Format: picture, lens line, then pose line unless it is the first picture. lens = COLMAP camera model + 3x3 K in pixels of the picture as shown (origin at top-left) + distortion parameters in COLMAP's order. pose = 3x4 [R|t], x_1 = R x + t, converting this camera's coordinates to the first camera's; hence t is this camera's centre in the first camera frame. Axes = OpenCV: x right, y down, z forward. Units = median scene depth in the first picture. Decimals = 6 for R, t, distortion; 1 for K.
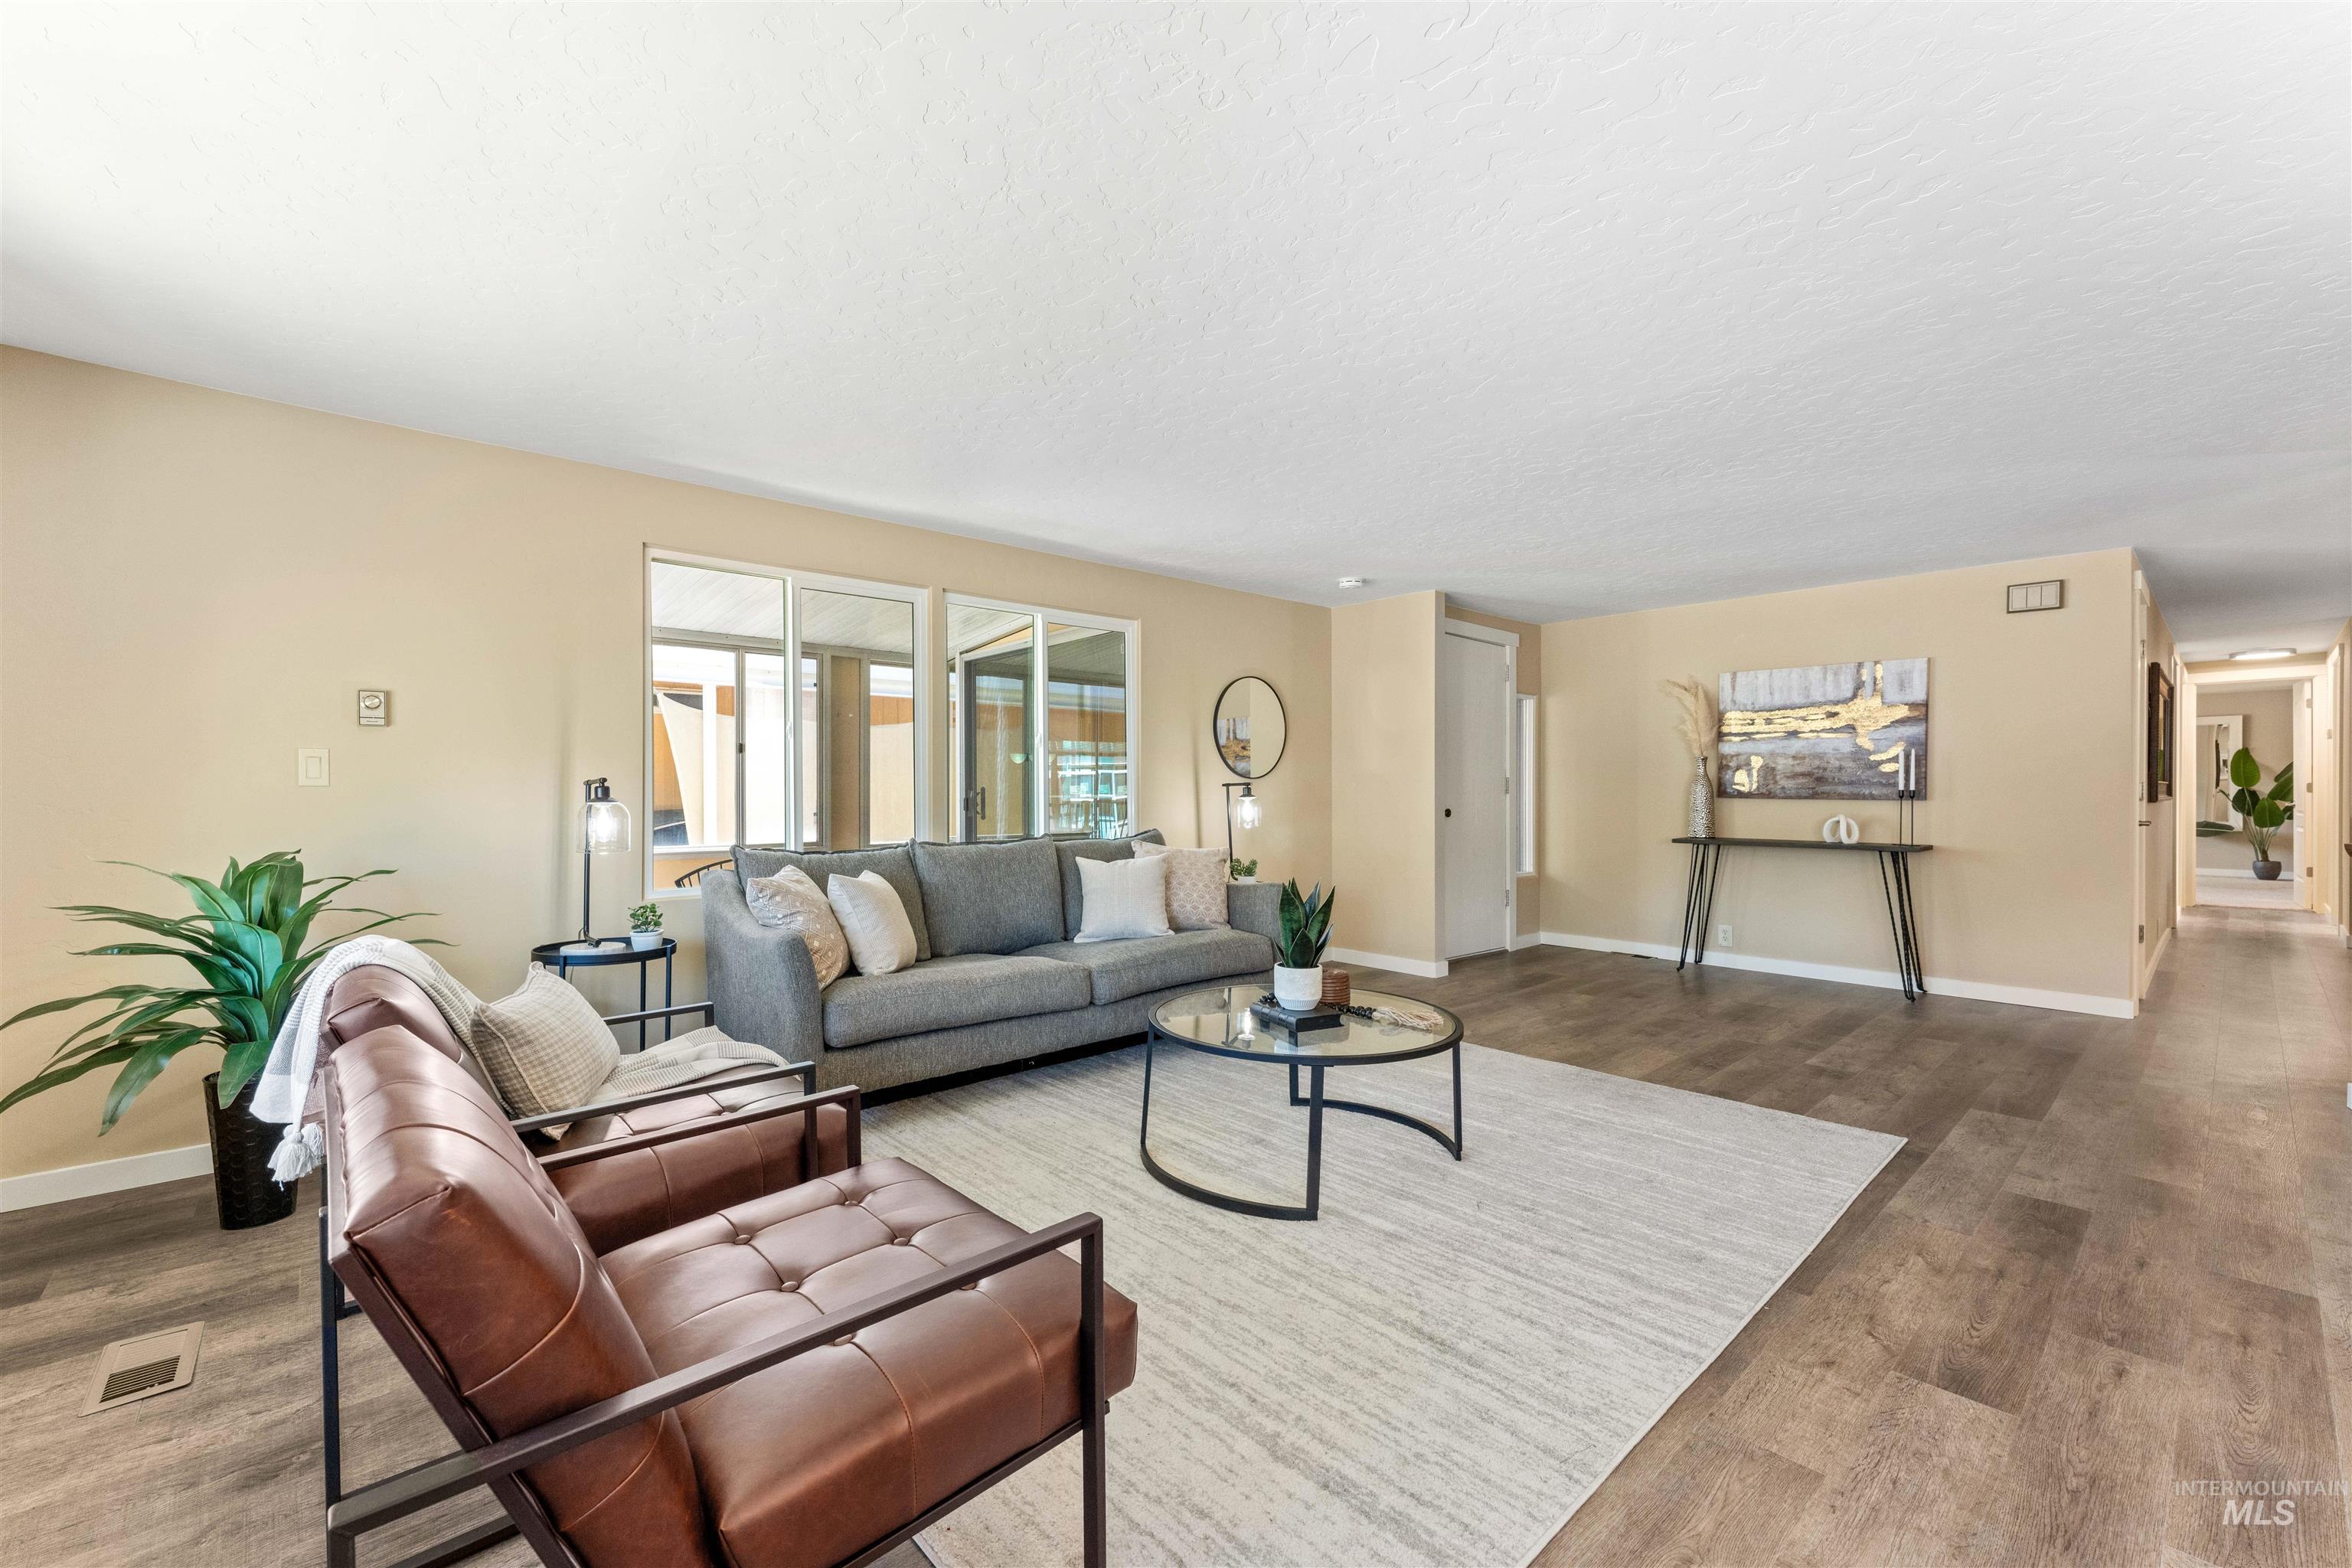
lens RADIAL K [[951.7, 0, 1163.2], [0, 951.7, 796.1], [0, 0, 1]] dist [0.002404, -0.000326]
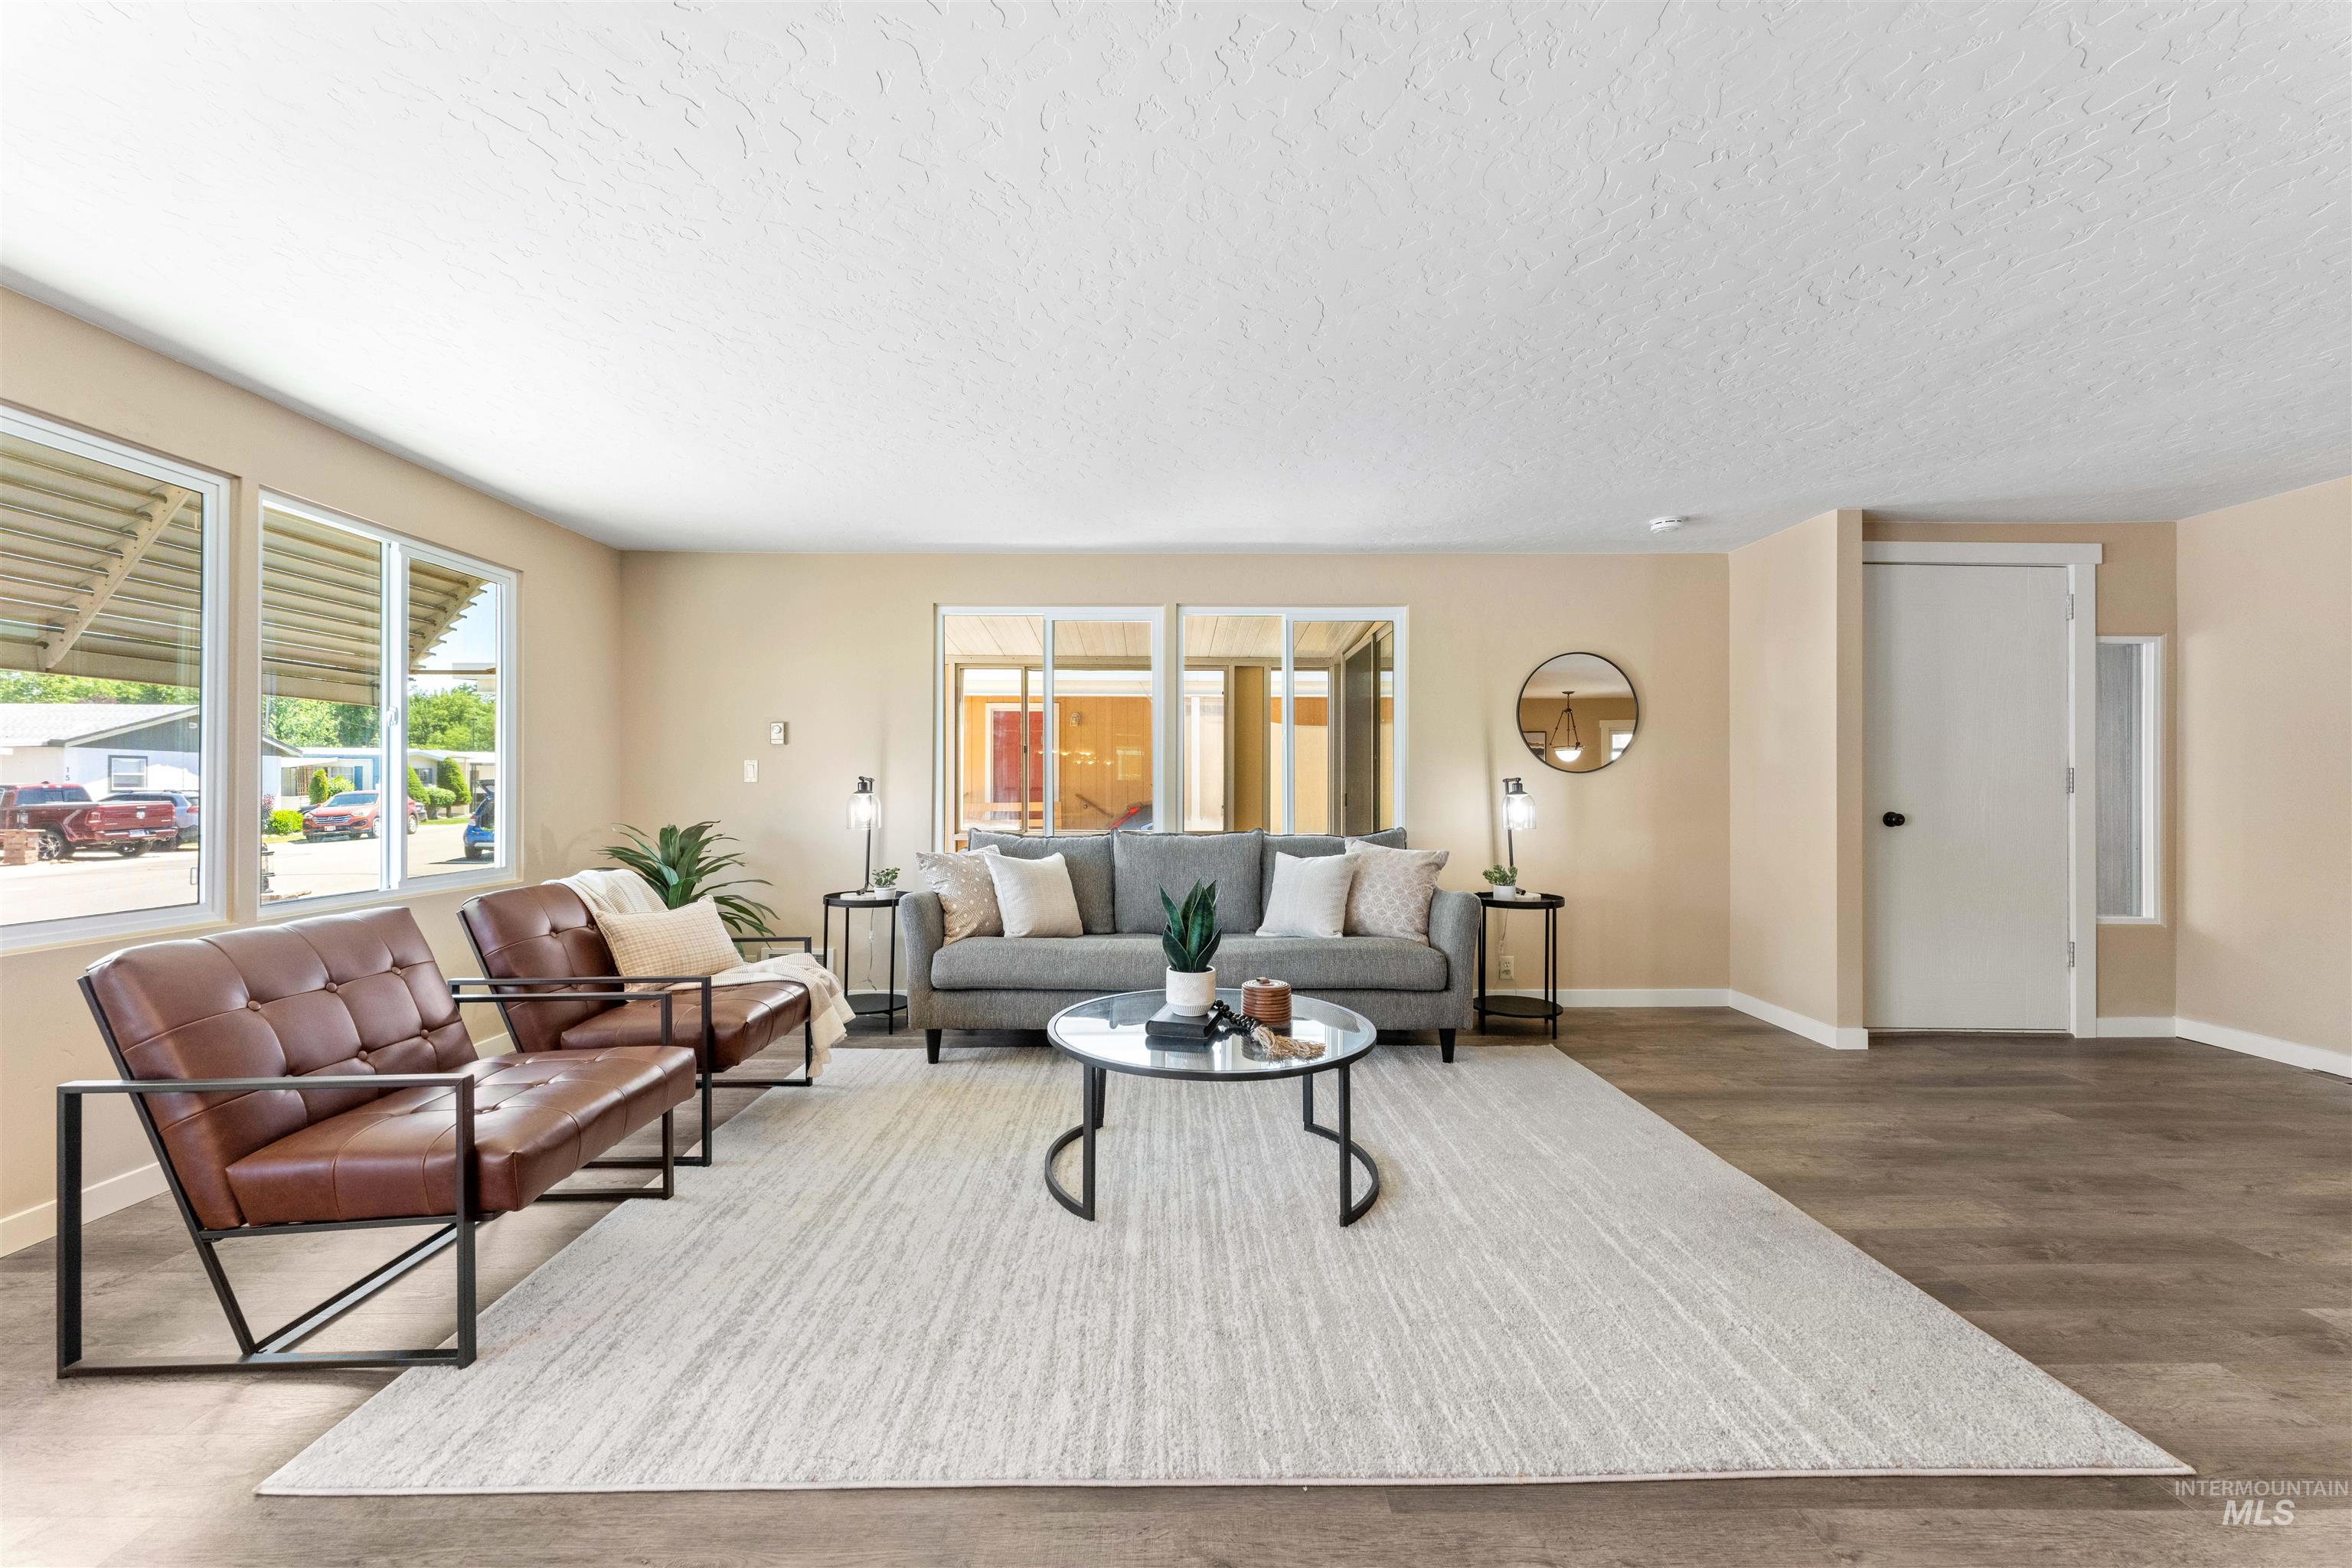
lens RADIAL K [[938.4, 0, 1176.3], [0, 938.4, 778.7], [0, 0, 1]] dist [0.000015, 0.000066]
pose [[0.753854, -0.002824, -0.657036, 0.576649], [-0.006178, 0.999916, -0.011387, -0.001919], [0.657013, 0.012643, 0.753774, 0.211957]]
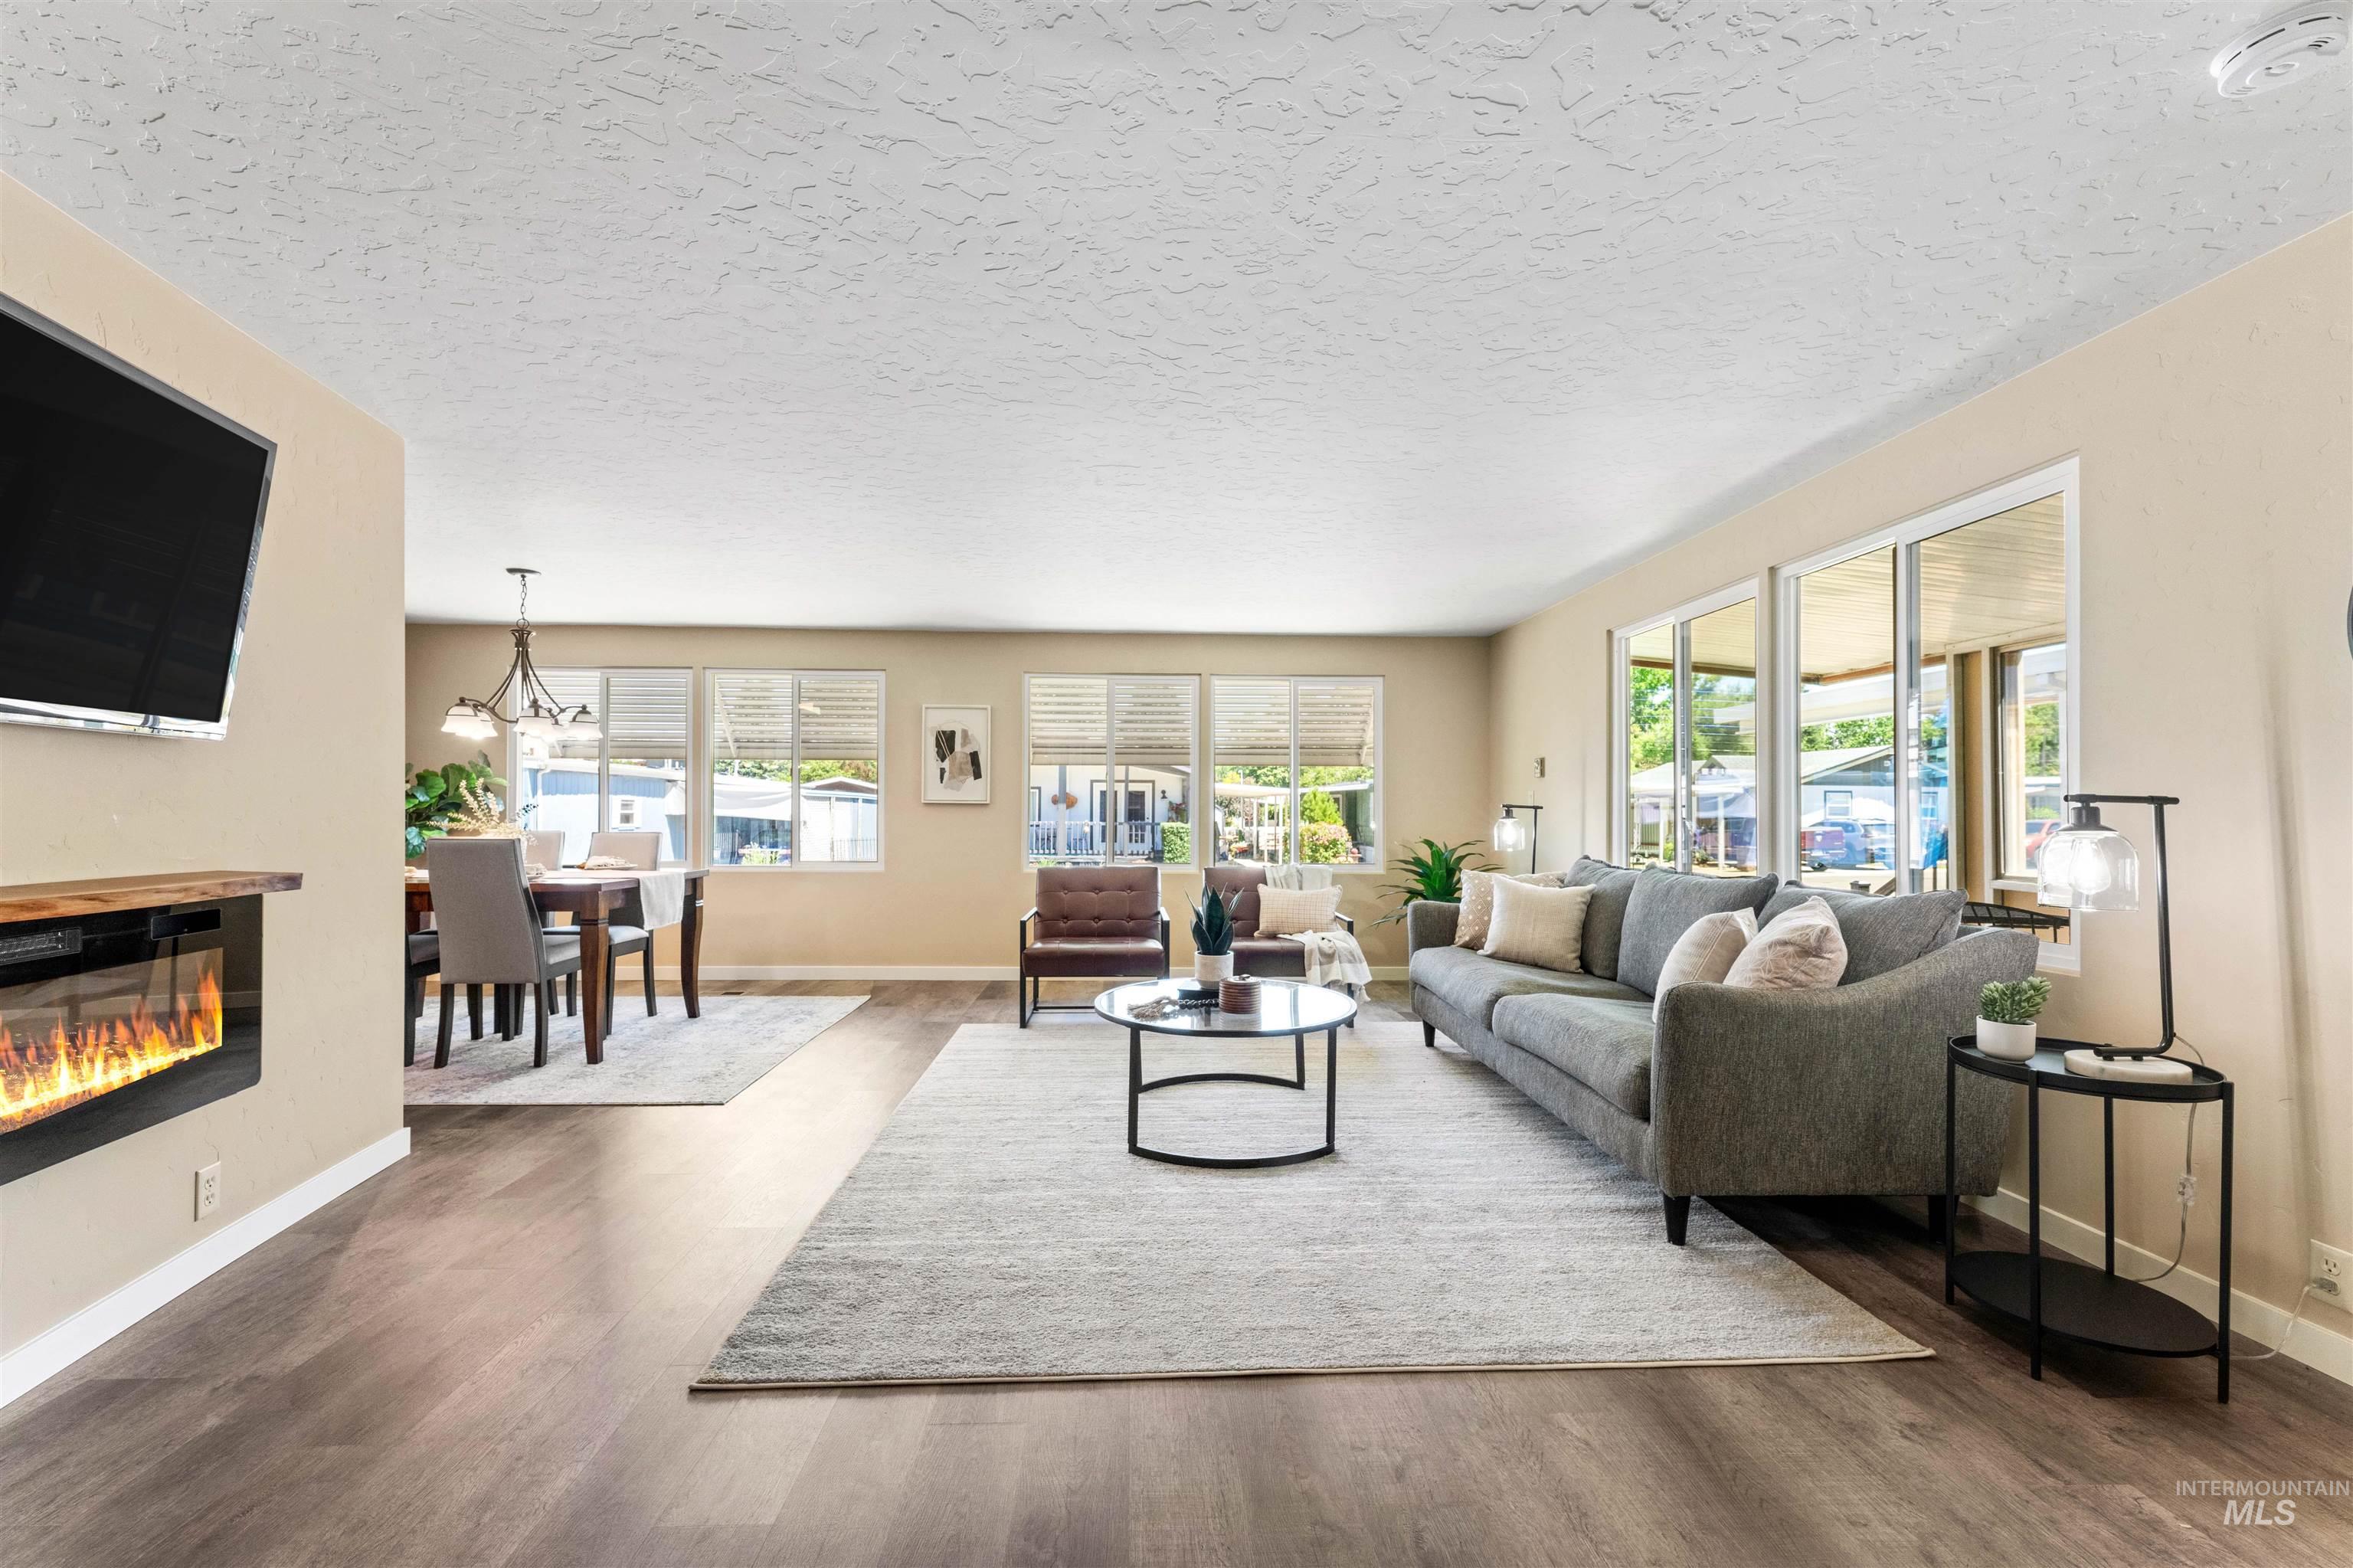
lens RADIAL K [[952.1, 0, 1163.7], [0, 952.1, 796.1], [0, 0, 1]] dist [0.002404, -0.000326]
pose [[-0.636913, -0.013425, -0.770818, 0.875118], [-0.006468, 0.999906, -0.012070, -0.008561], [0.770908, -0.002702, -0.636941, 1.333862]]
